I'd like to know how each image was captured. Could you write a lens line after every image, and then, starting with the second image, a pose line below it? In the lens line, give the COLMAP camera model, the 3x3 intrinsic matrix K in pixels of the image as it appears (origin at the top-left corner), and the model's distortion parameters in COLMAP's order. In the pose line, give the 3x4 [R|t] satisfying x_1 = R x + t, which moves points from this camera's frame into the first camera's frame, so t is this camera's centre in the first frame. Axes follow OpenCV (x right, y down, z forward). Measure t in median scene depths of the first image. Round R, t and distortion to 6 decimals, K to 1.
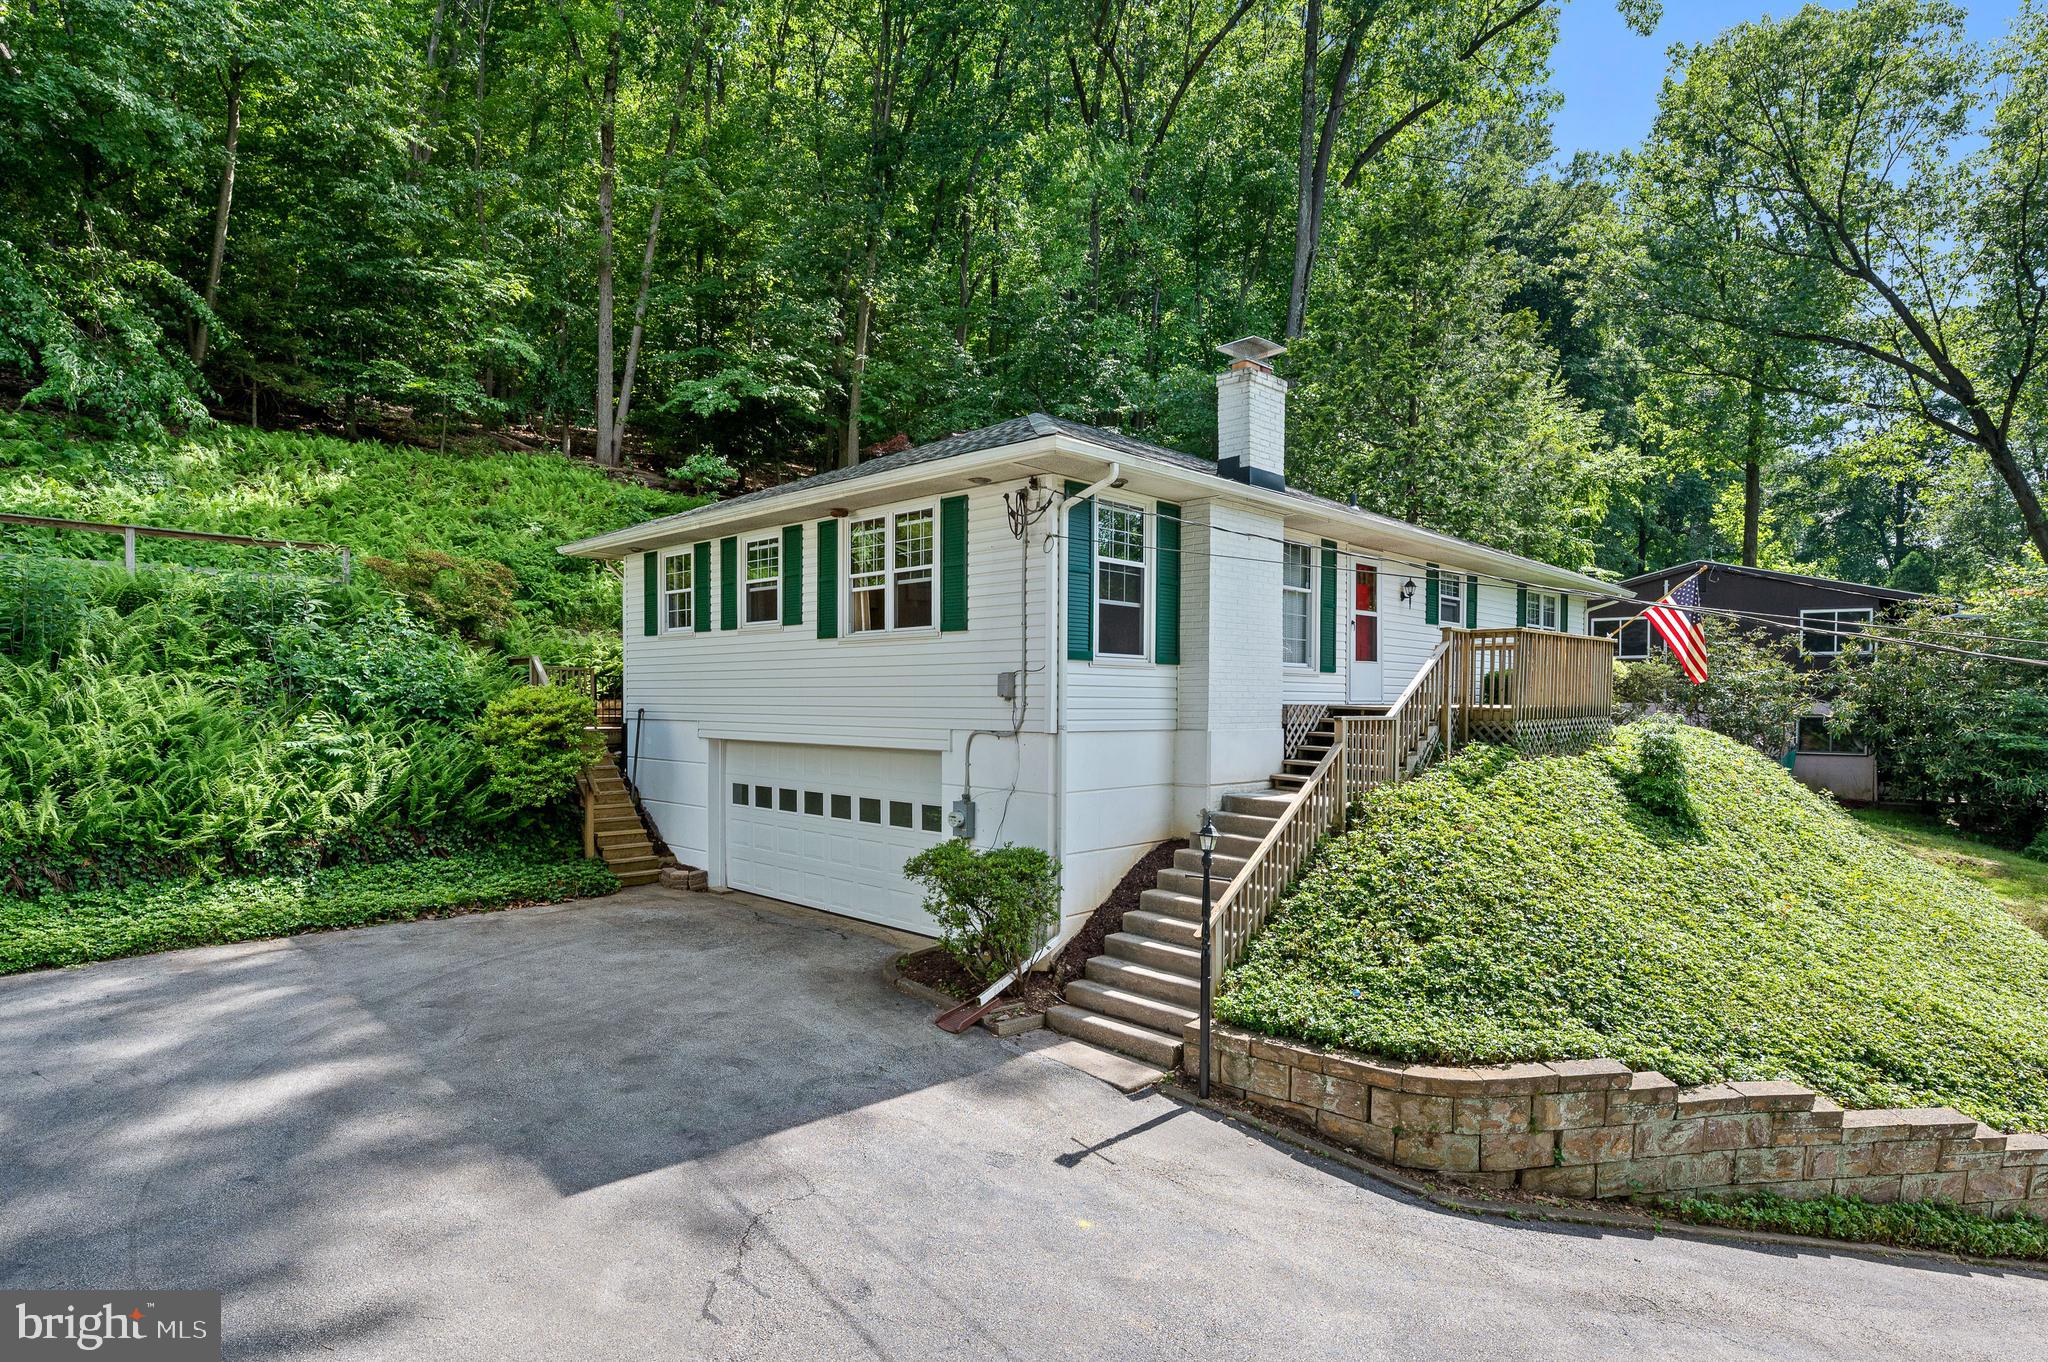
lens RADIAL K [[1082.9, 0, 1027.8], [0, 1082.9, 692.3], [0, 0, 1]] dist [0.000236, 0.001152]
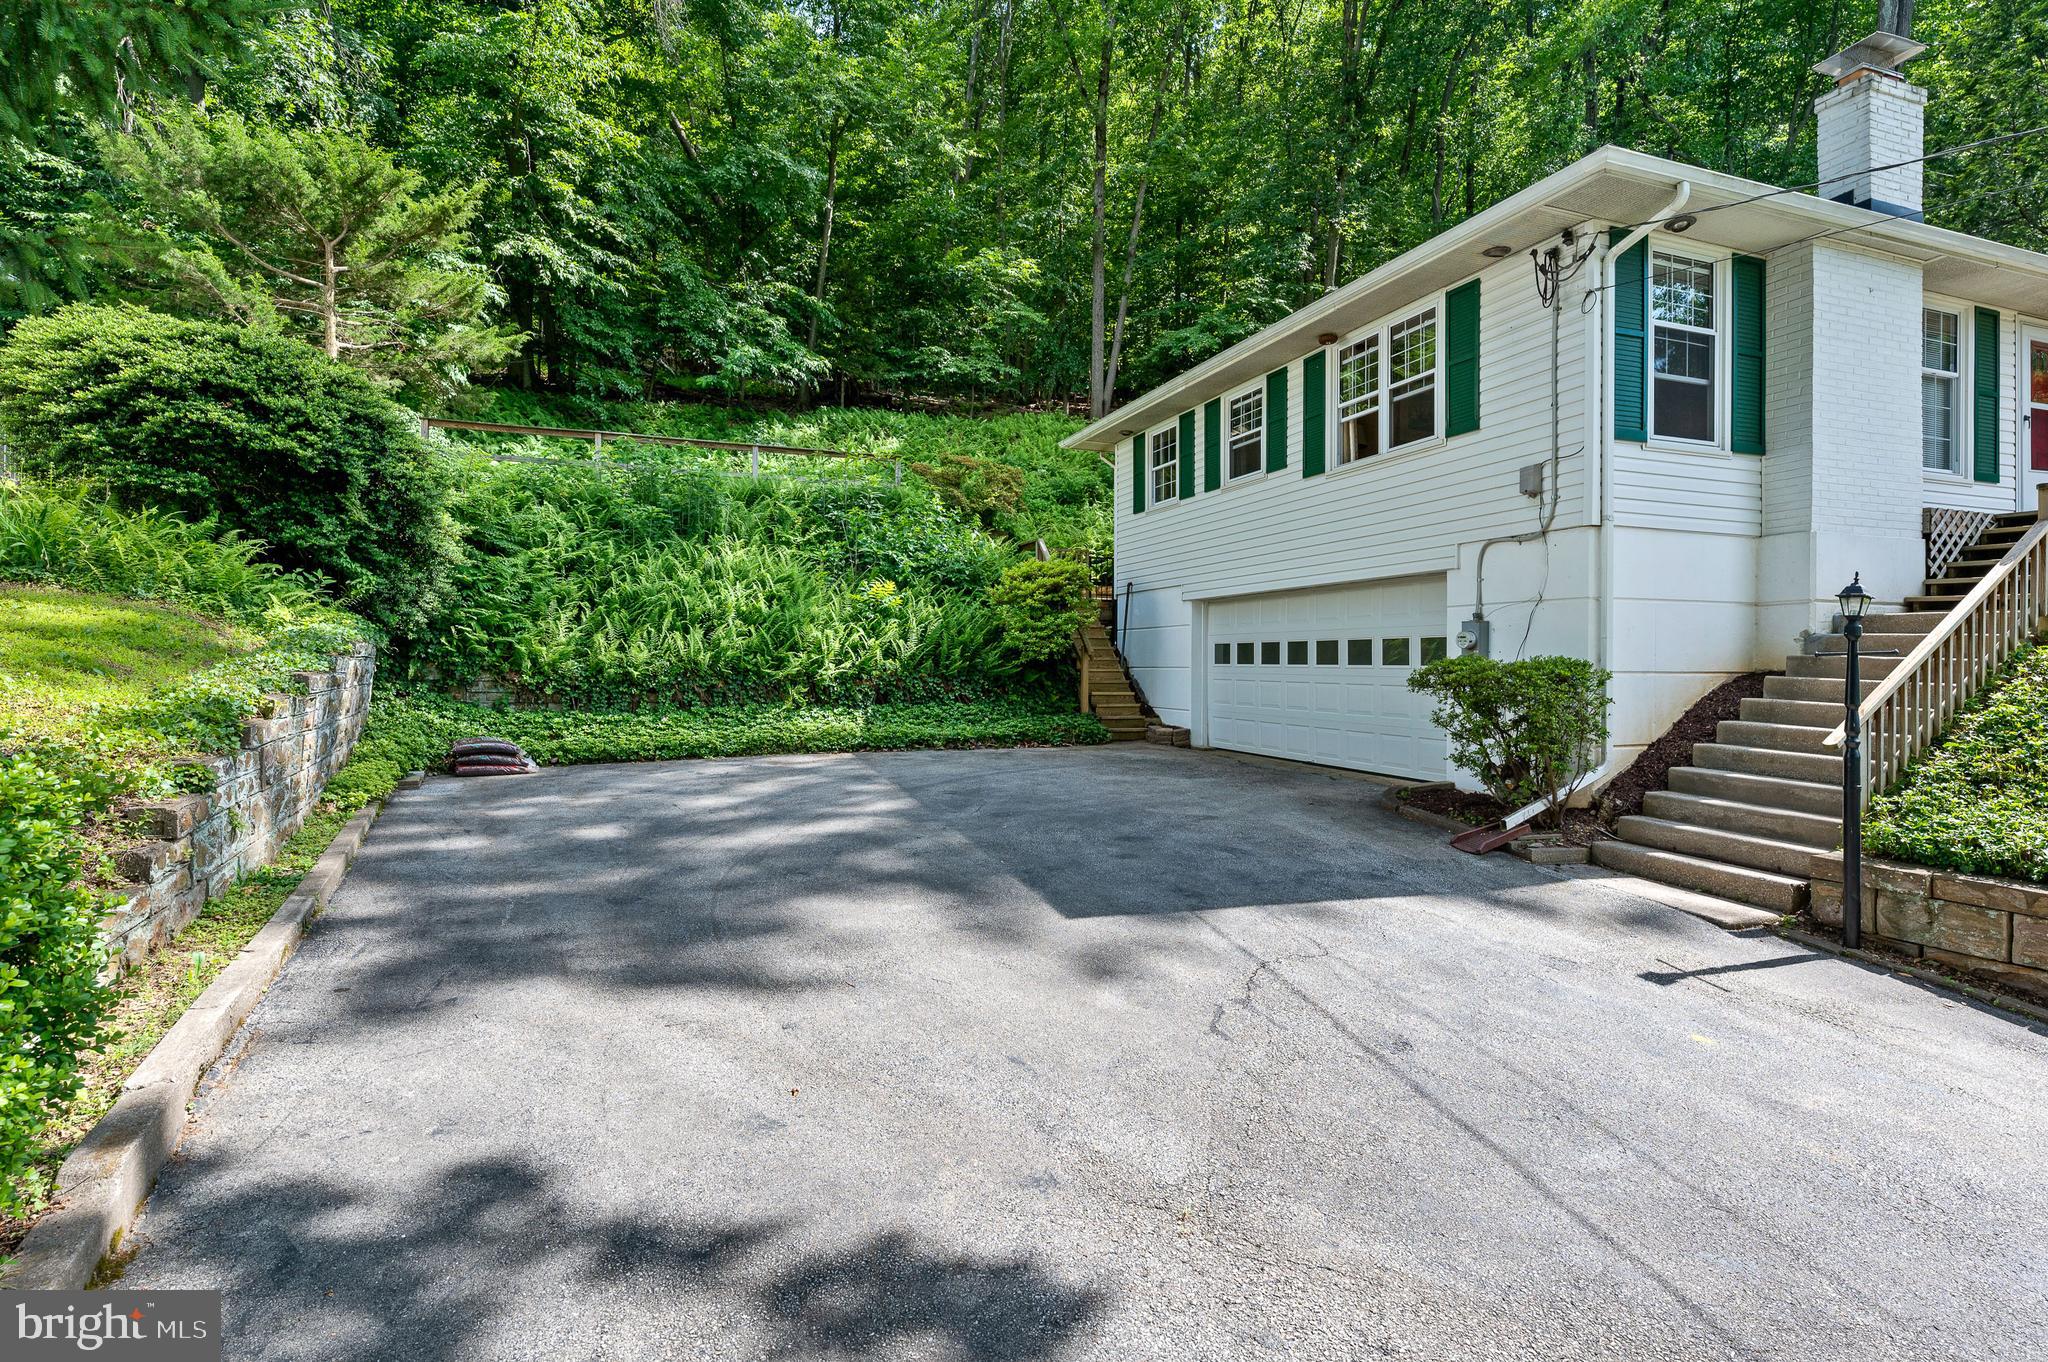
lens RADIAL K [[957.8, 0, 1028.5], [0, 957.8, 681.6], [0, 0, 1]] dist [0.000928, -0.000351]
pose [[0.905194, -0.002787, -0.424989, -0.055068], [-0.006566, 0.999767, -0.020541, 0.163834], [0.424947, 0.021384, 0.904966, 0.123168]]
